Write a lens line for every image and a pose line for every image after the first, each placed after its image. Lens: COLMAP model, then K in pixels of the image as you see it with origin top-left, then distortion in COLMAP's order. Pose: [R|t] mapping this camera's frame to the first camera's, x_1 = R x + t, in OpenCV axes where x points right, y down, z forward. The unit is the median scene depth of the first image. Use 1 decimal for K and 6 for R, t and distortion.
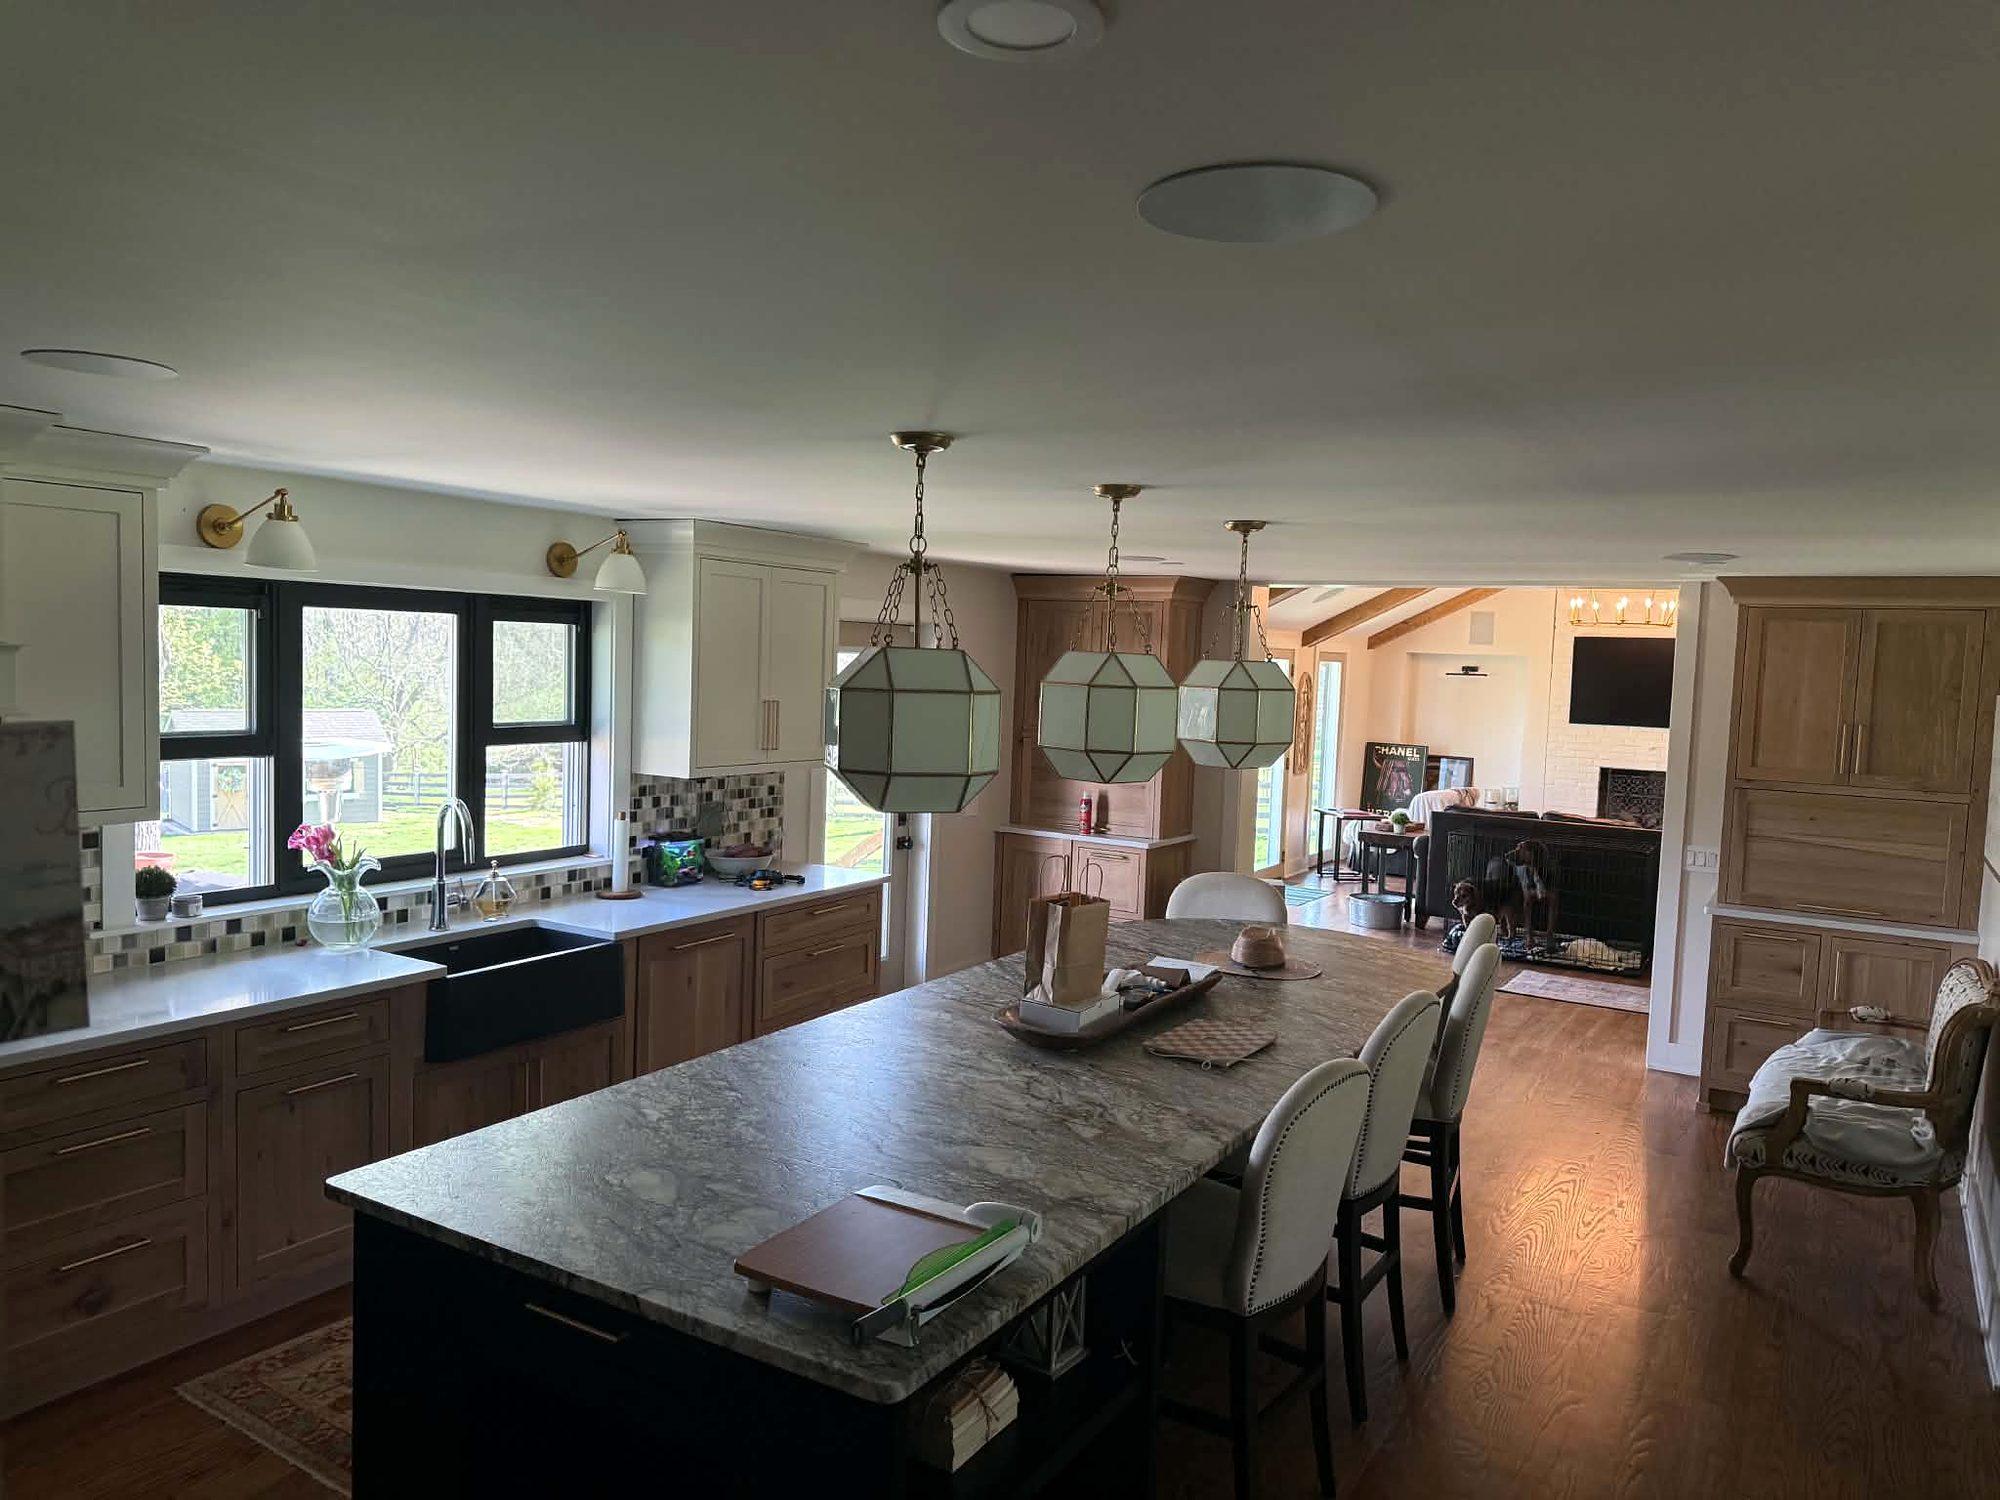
lens RADIAL K [[1482.4, 0, 998.5], [0, 1482.4, 749.3], [0, 0, 1]] dist [-0.005090, -0.001087]
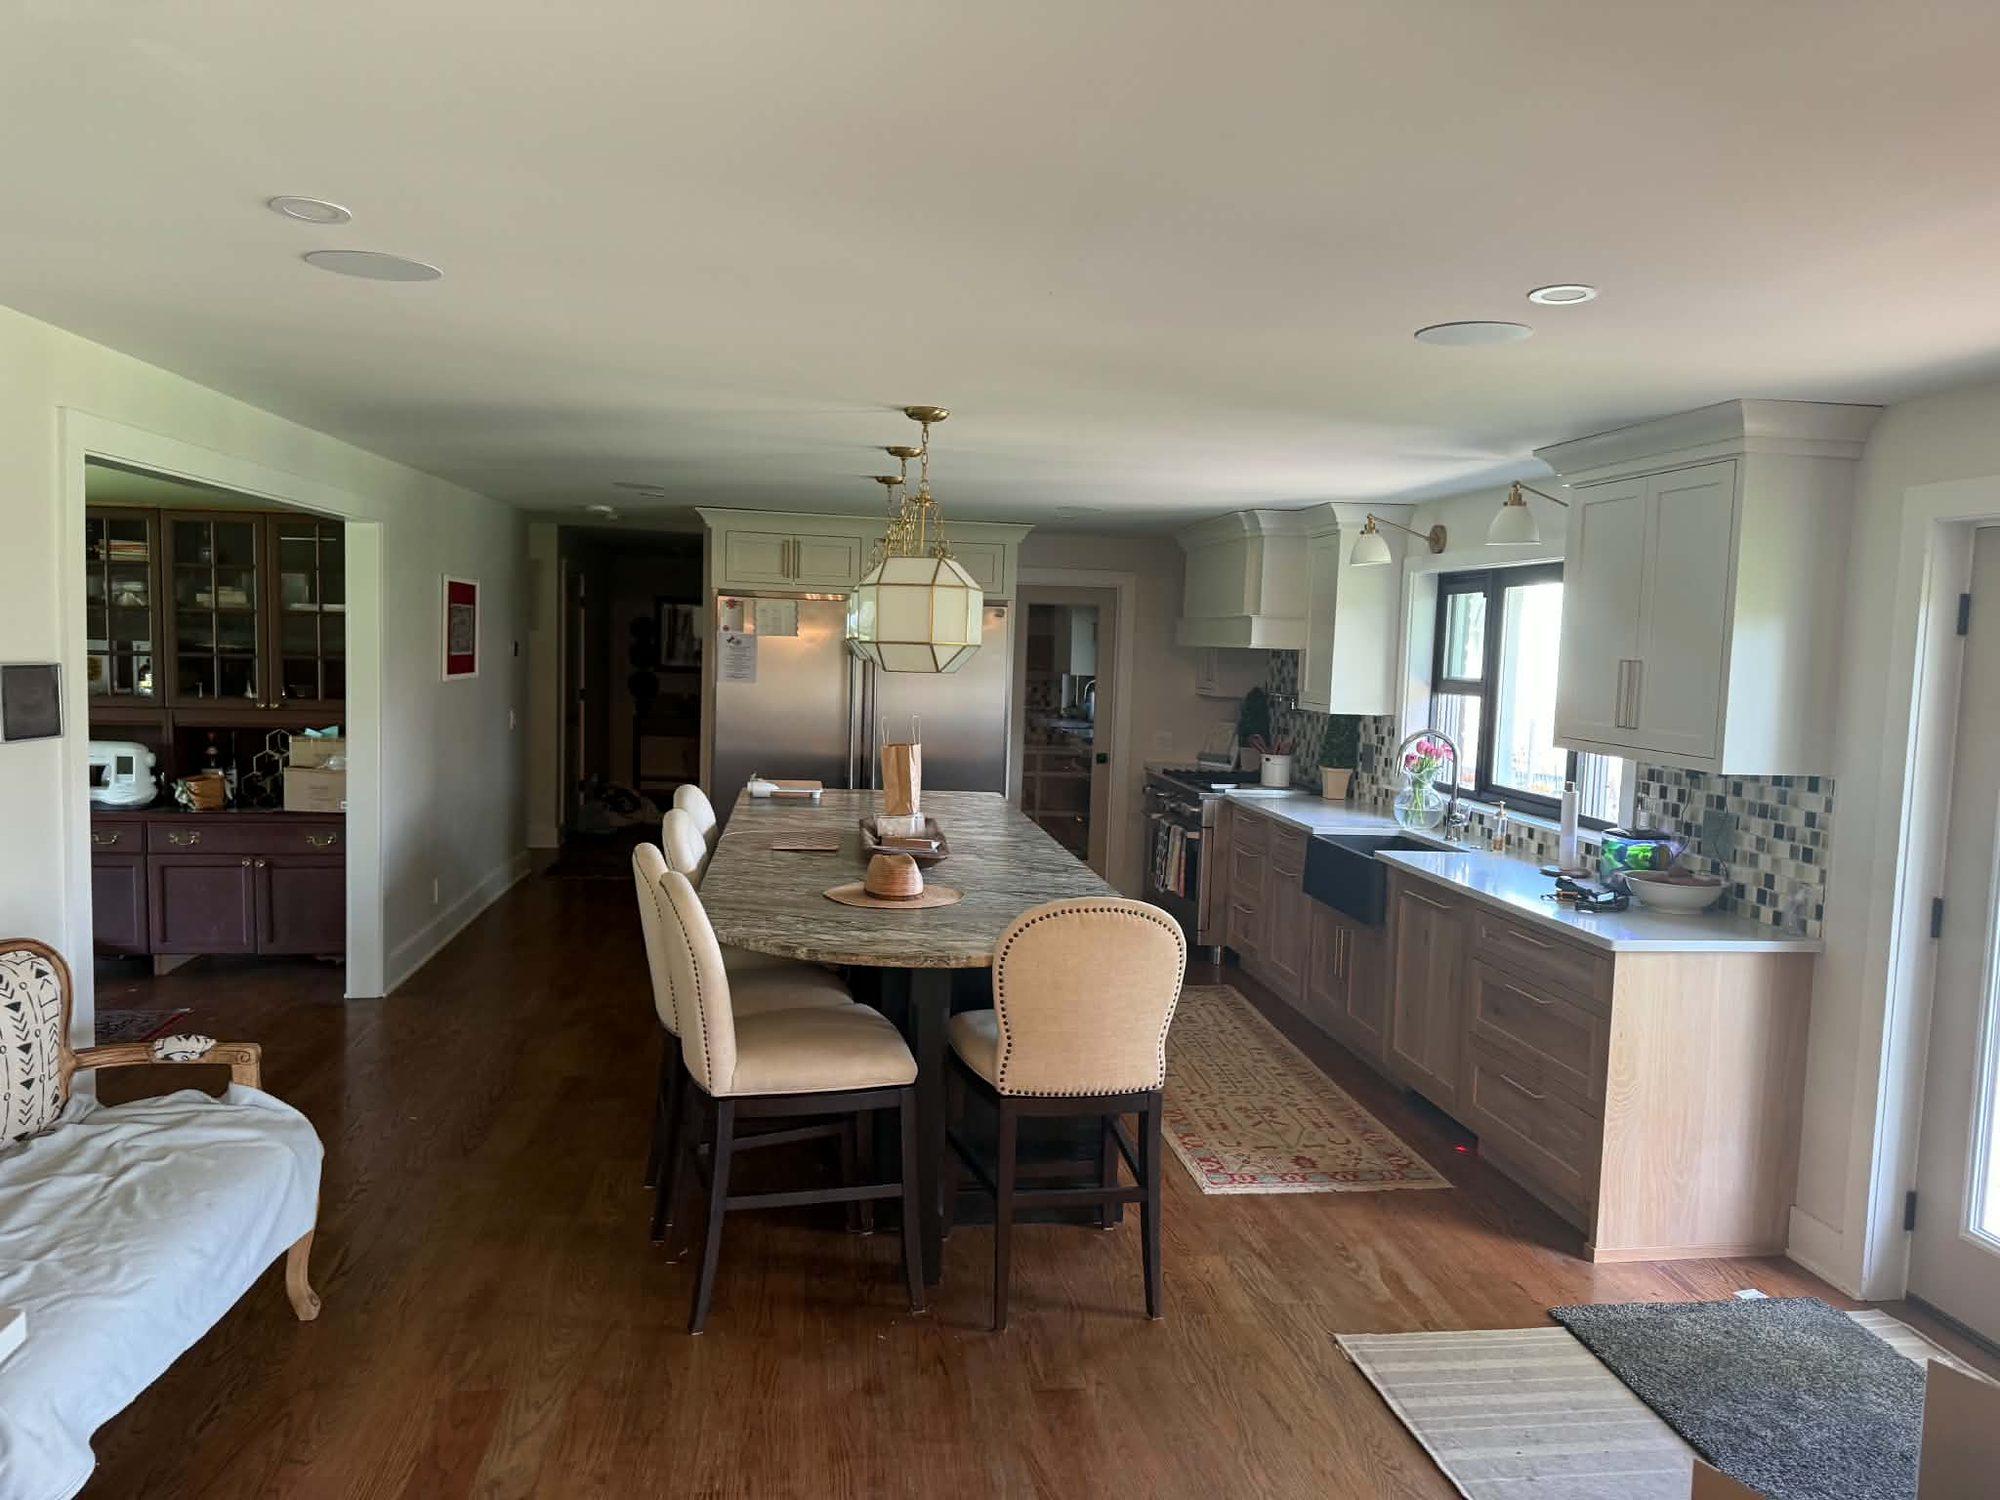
lens RADIAL K [[1482.4, 0, 1000.9], [0, 1482.4, 754.9], [0, 0, 1]] dist [-0.005090, -0.001087]
pose [[-0.777938, -0.036599, -0.627274, 0.533094], [-0.132669, 0.985363, 0.107043, -0.021941], [0.614175, 0.166492, -0.771407, 1.339282]]
